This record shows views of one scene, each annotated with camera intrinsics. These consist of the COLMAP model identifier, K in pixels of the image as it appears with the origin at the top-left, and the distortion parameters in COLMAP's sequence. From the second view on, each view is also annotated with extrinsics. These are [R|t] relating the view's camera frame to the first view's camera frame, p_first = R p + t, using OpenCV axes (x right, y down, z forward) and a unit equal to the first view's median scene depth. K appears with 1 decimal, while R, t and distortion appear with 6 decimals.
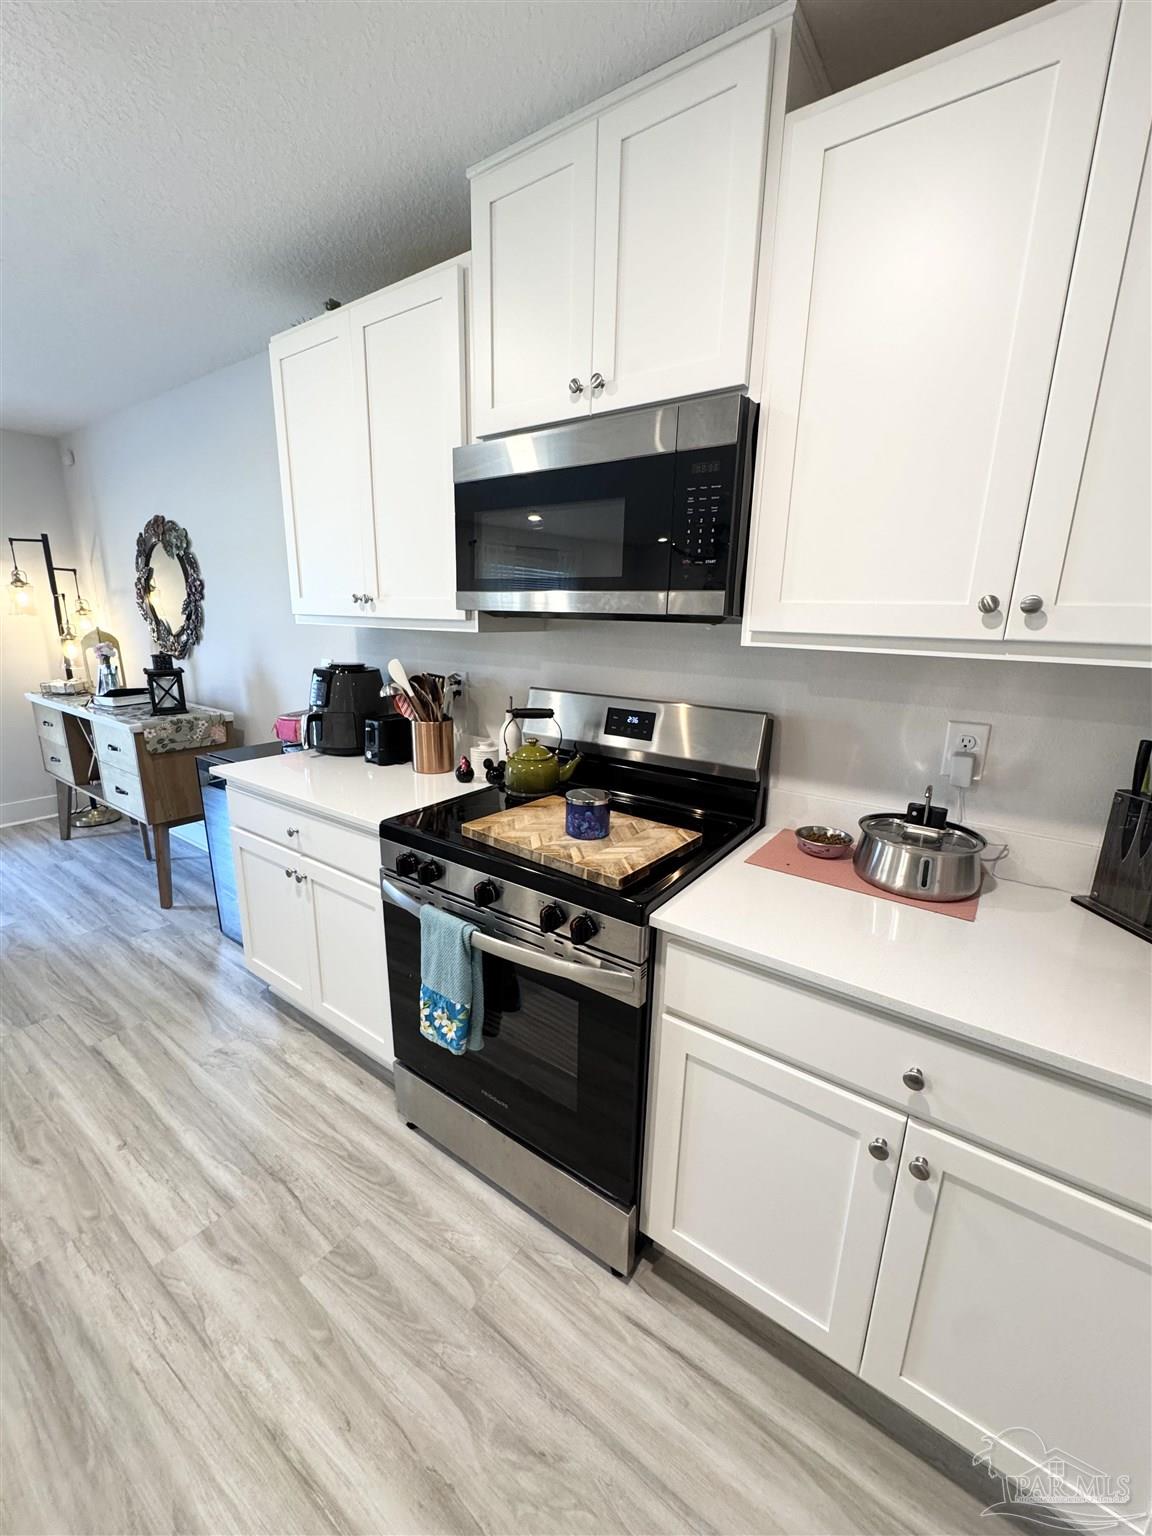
lens RADIAL K [[617.0, 0, 578.0], [0, 617.0, 771.9], [0, 0, 1]] dist [-0.005109, 0.000969]
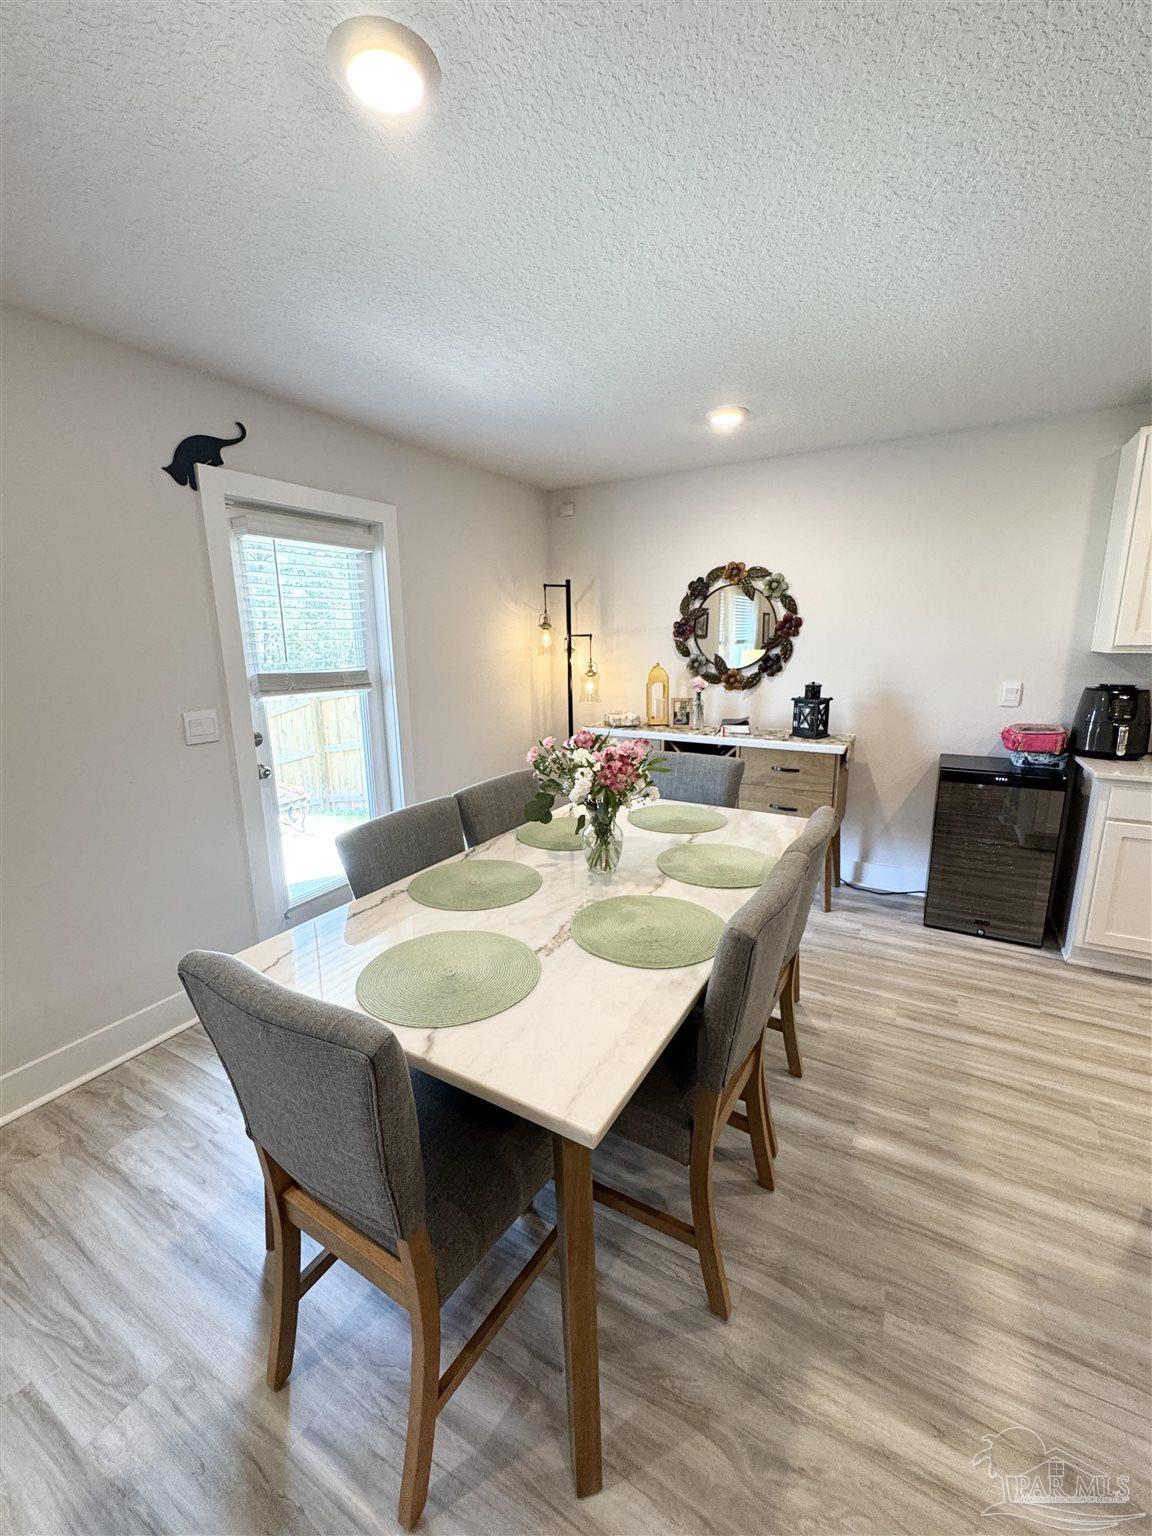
lens RADIAL K [[617.0, 0, 578.7], [0, 617.0, 766.2], [0, 0, 1]] dist [-0.005109, 0.000969]
pose [[0.994216, -0.046739, 0.096699, -2.387446], [0.051782, 0.997390, -0.050314, -0.014463], [-0.094095, 0.055030, 0.994041, -0.148202]]
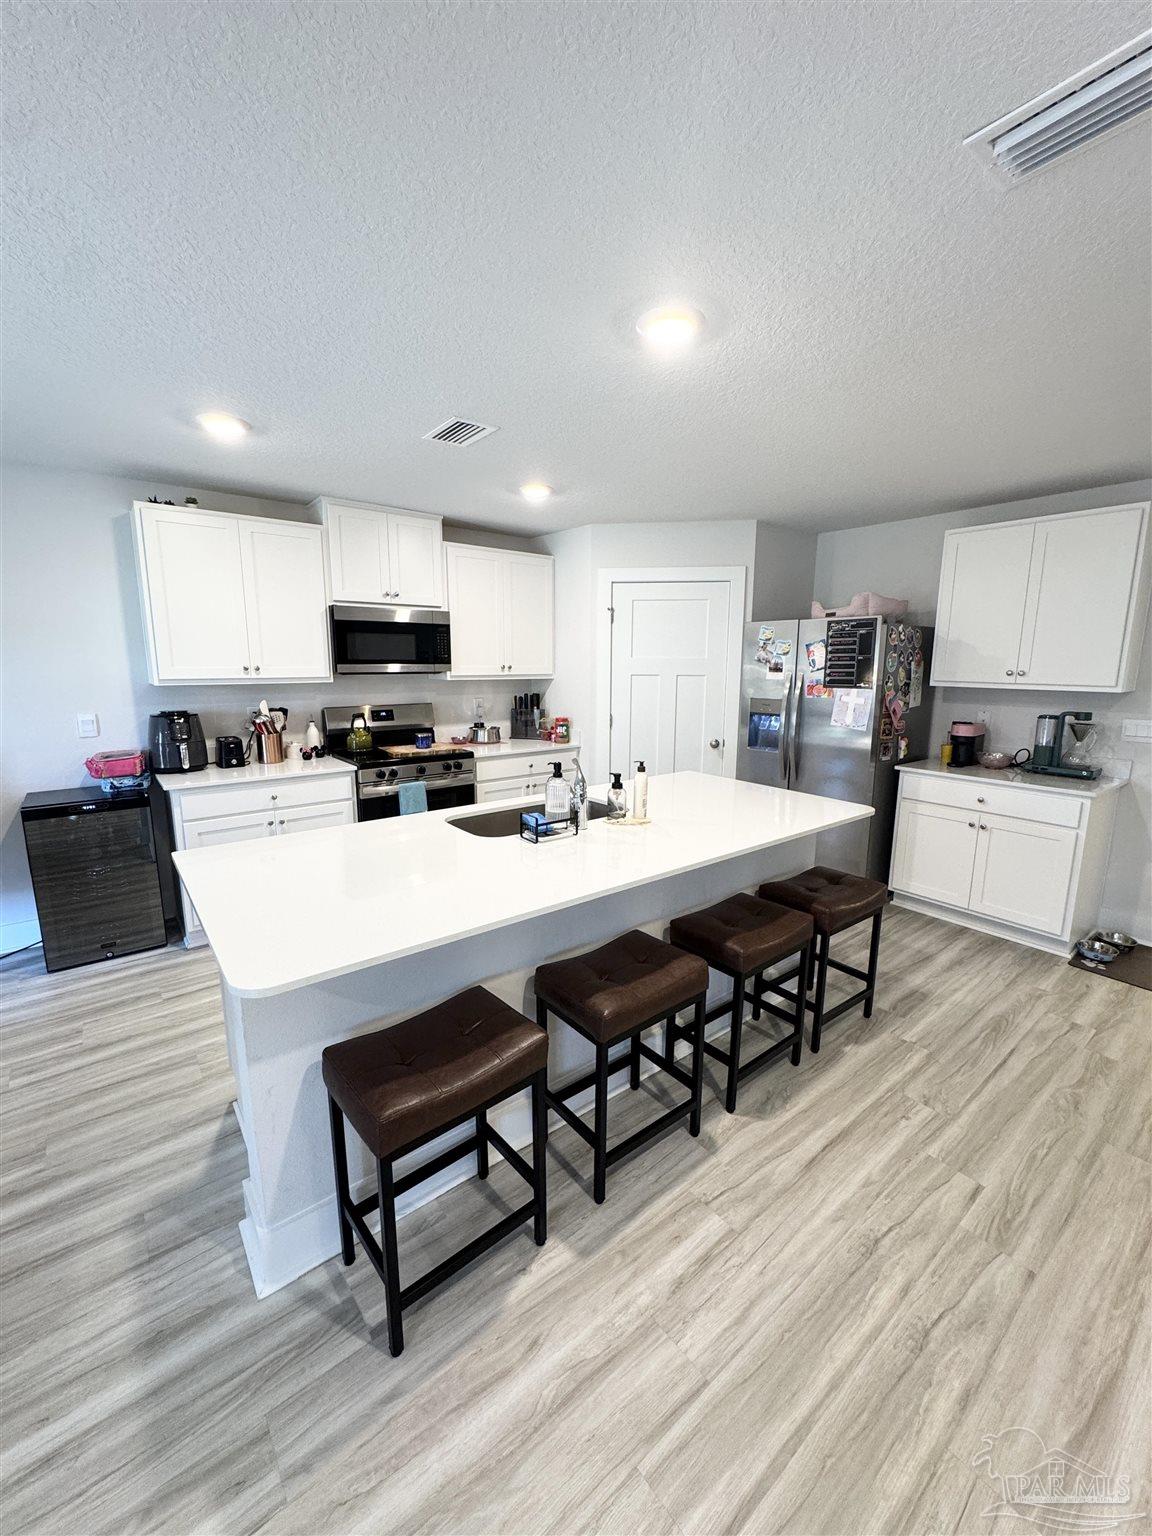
lens RADIAL K [[617.0, 0, 575.3], [0, 617.0, 767.8], [0, 0, 1]] dist [-0.005109, 0.000969]
pose [[0.276794, -0.181779, 0.943579, -2.326167], [0.246438, 0.962532, 0.113139, 0.036532], [-0.928791, 0.201218, 0.311221, -0.480976]]
